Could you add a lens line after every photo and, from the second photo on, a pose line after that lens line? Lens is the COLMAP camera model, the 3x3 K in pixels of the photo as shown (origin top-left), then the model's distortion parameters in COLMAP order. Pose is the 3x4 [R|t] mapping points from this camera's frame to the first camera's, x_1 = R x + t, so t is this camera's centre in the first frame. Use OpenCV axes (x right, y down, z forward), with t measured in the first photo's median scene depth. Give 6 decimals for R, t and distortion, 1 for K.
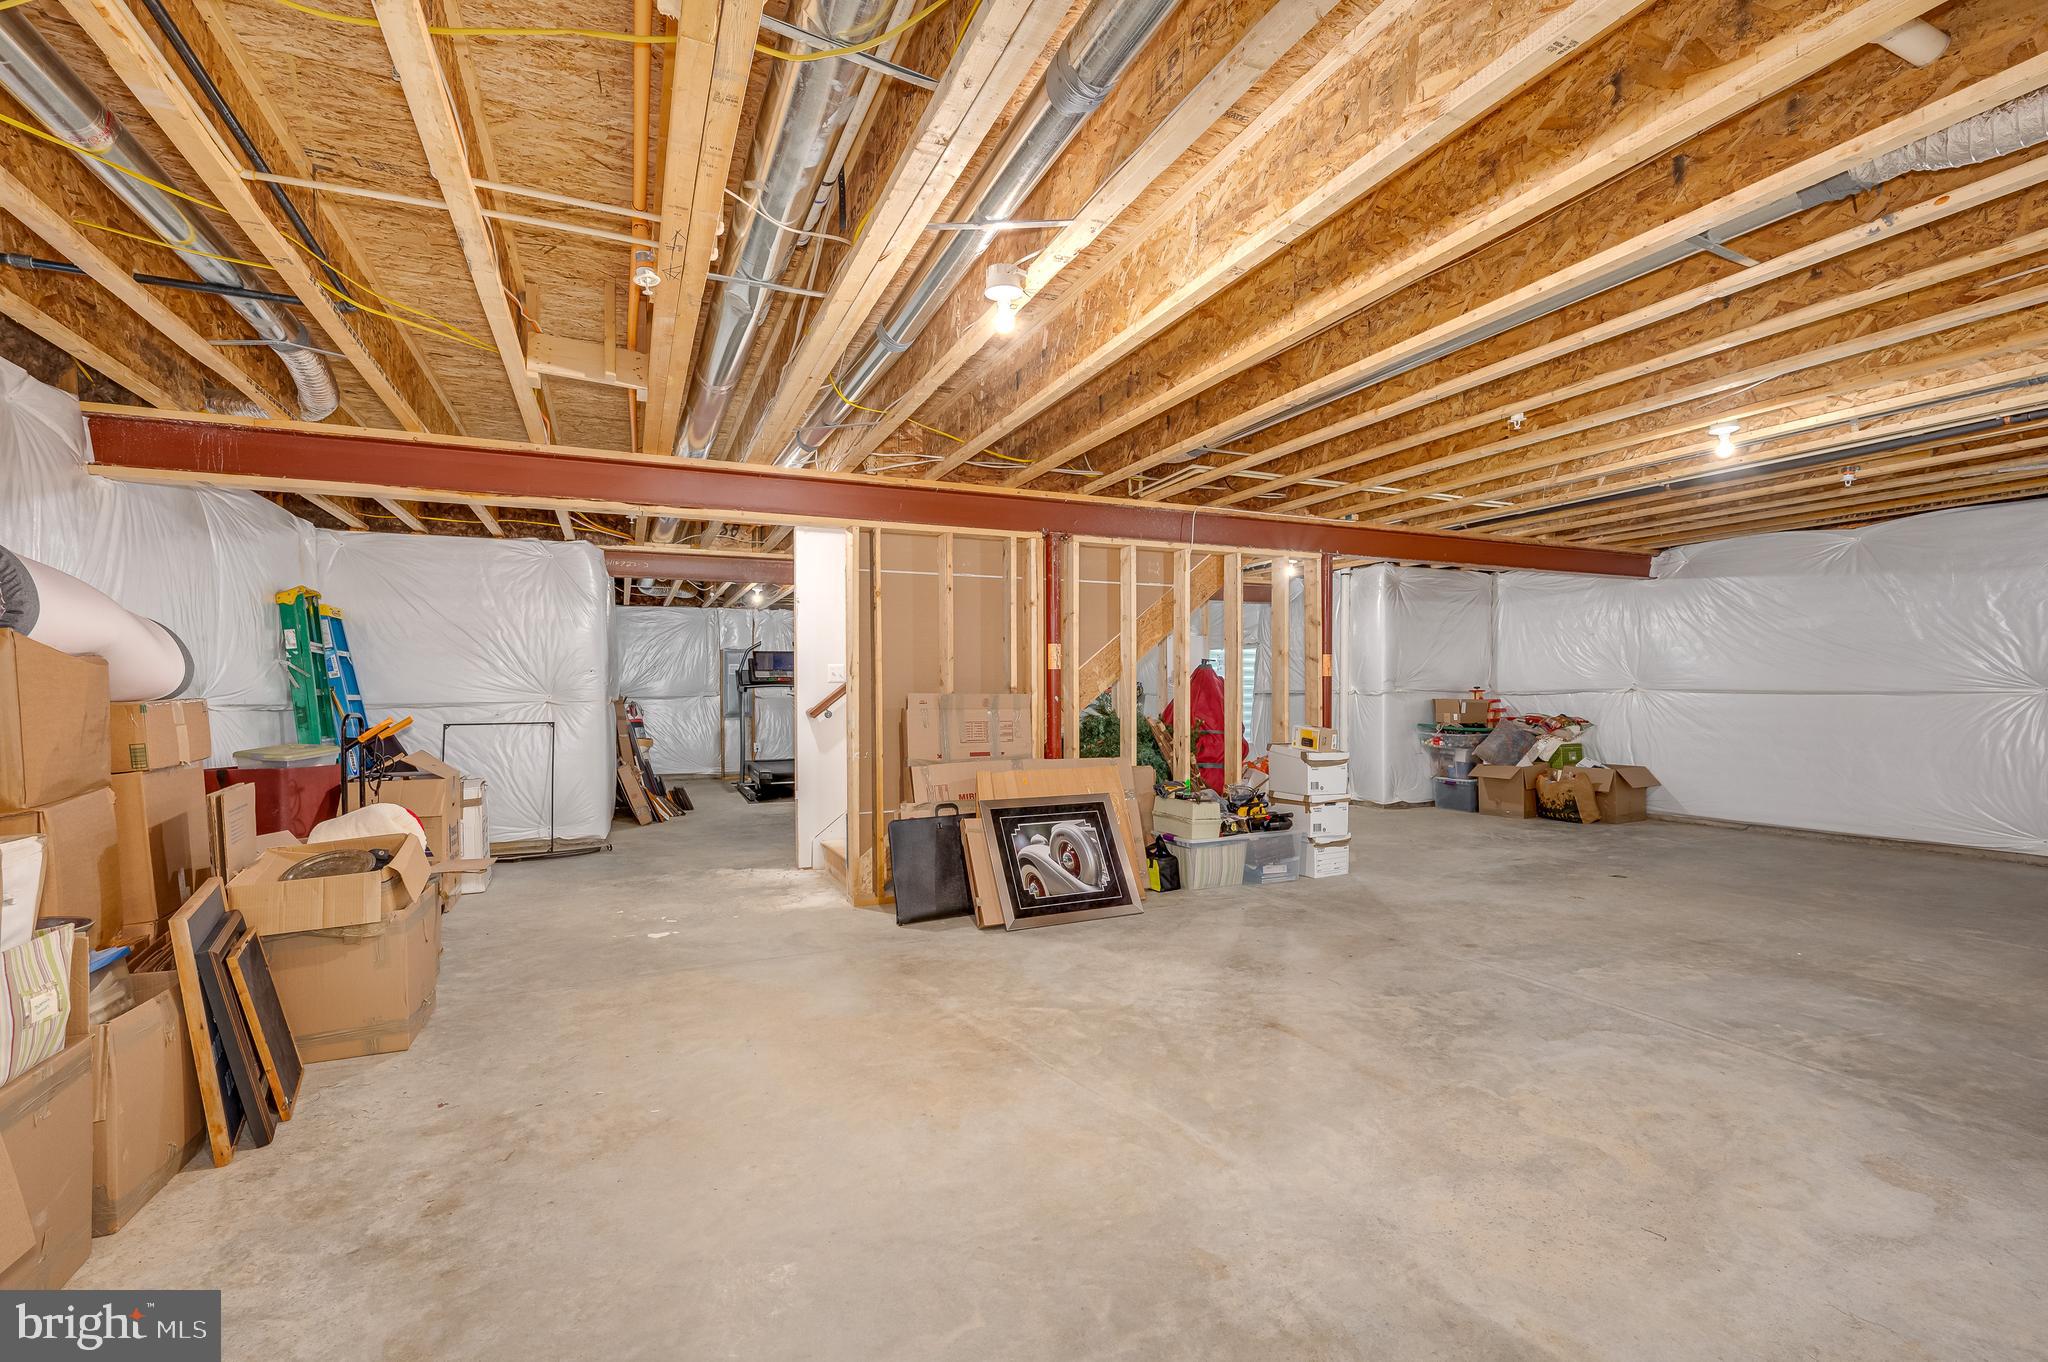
lens RADIAL K [[923.4, 0, 1028.1], [0, 923.4, 692.9], [0, 0, 1]] dist [0.002371, 0.000362]
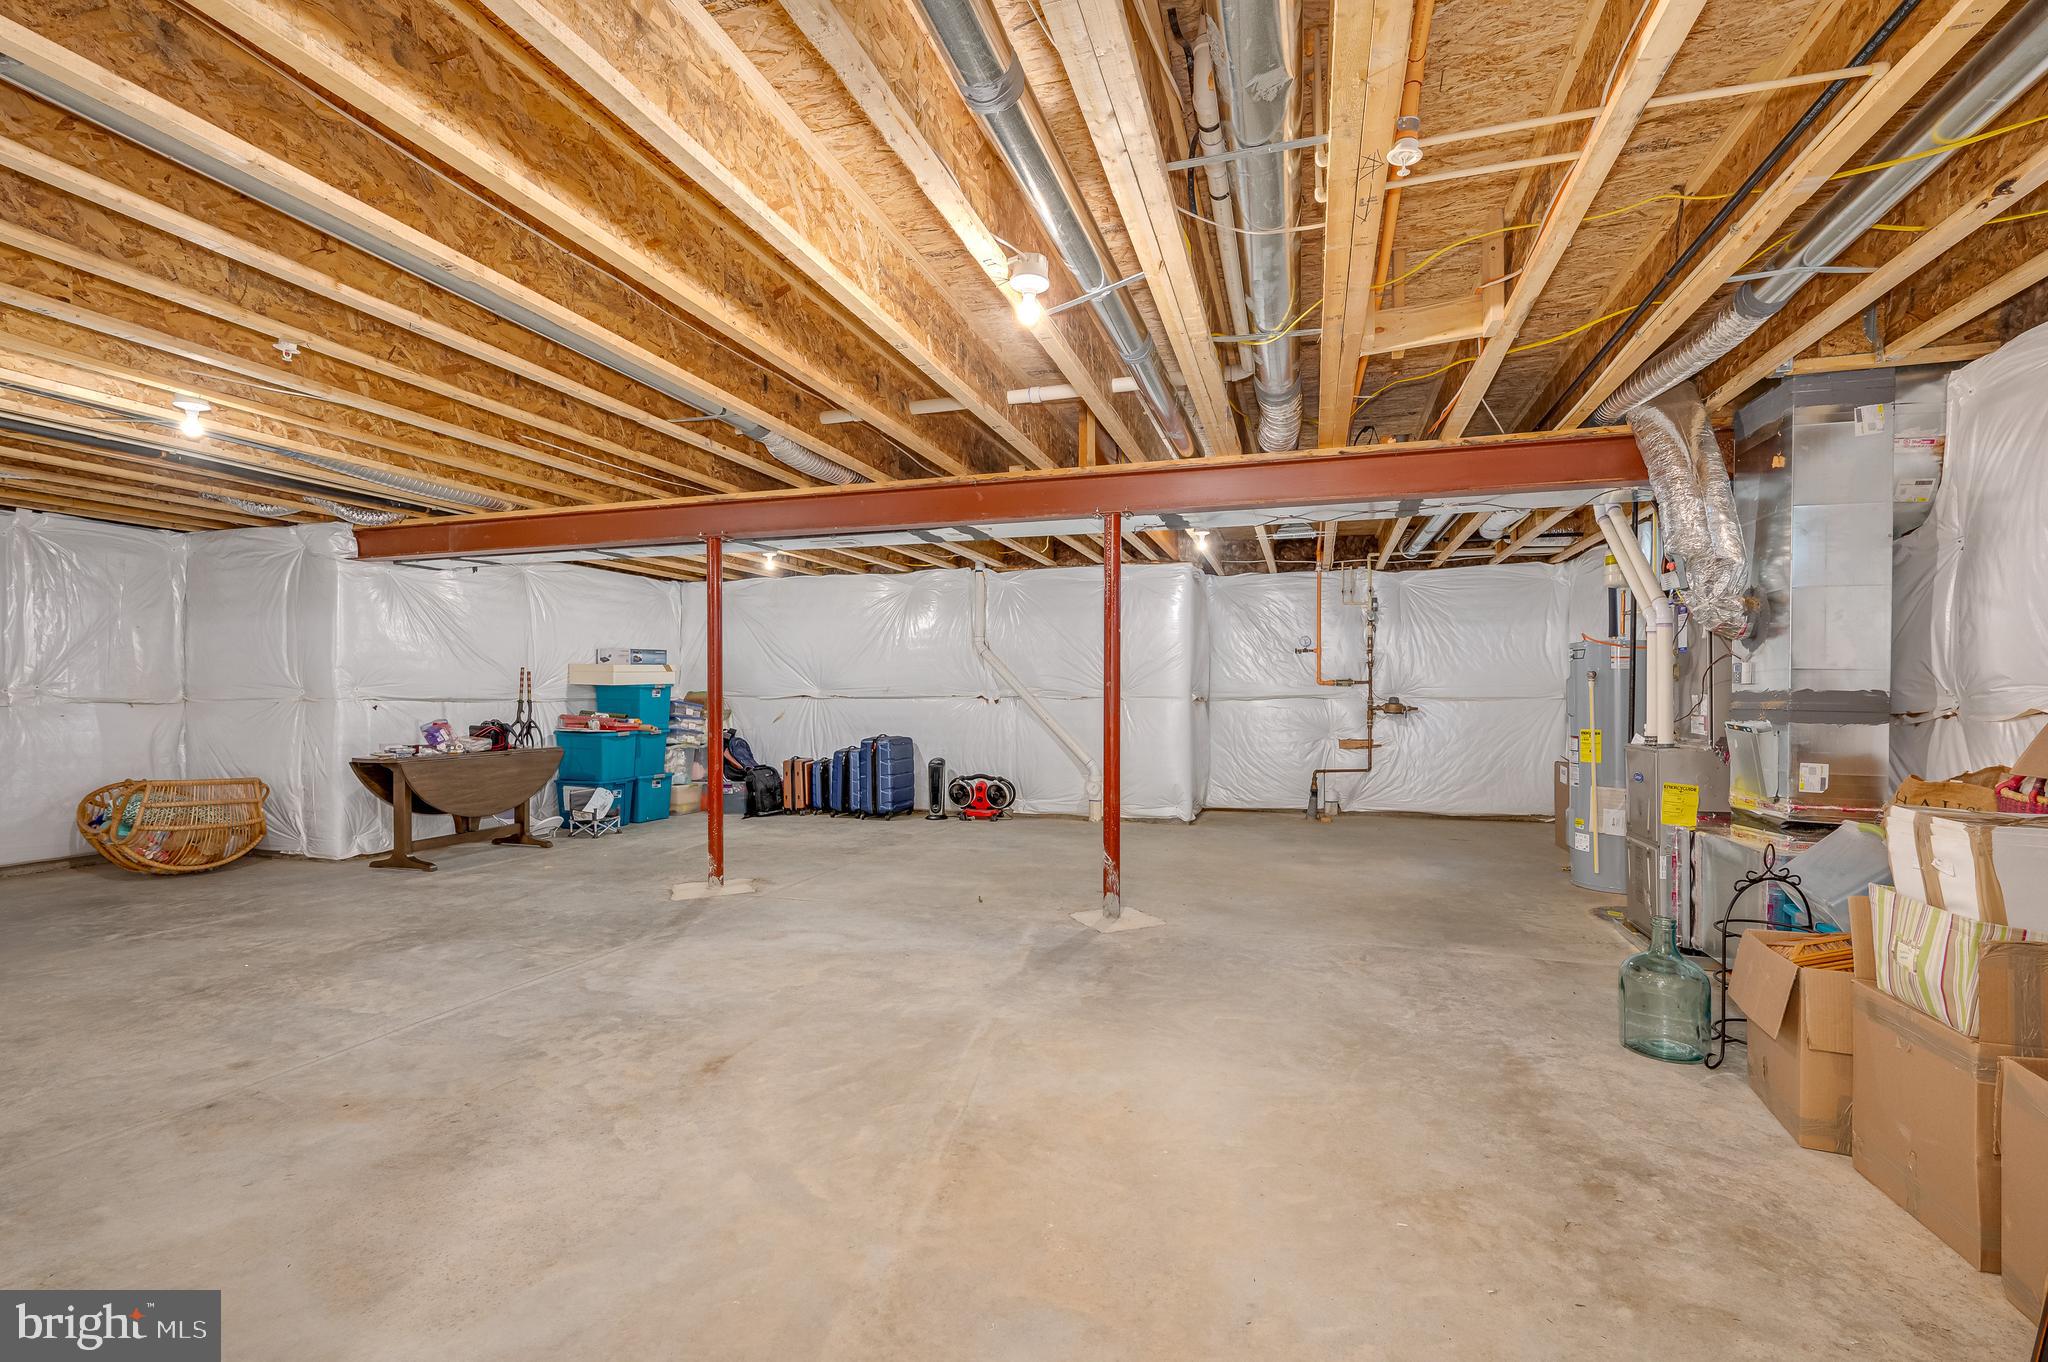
lens RADIAL K [[923.4, 0, 1028.1], [0, 923.4, 692.9], [0, 0, 1]] dist [0.002371, 0.000362]
pose [[-0.757167, 0.009347, 0.653154, -0.588847], [0.007540, 0.999956, -0.005568, 0.001187], [-0.653178, 0.000709, -0.757204, 1.561050]]
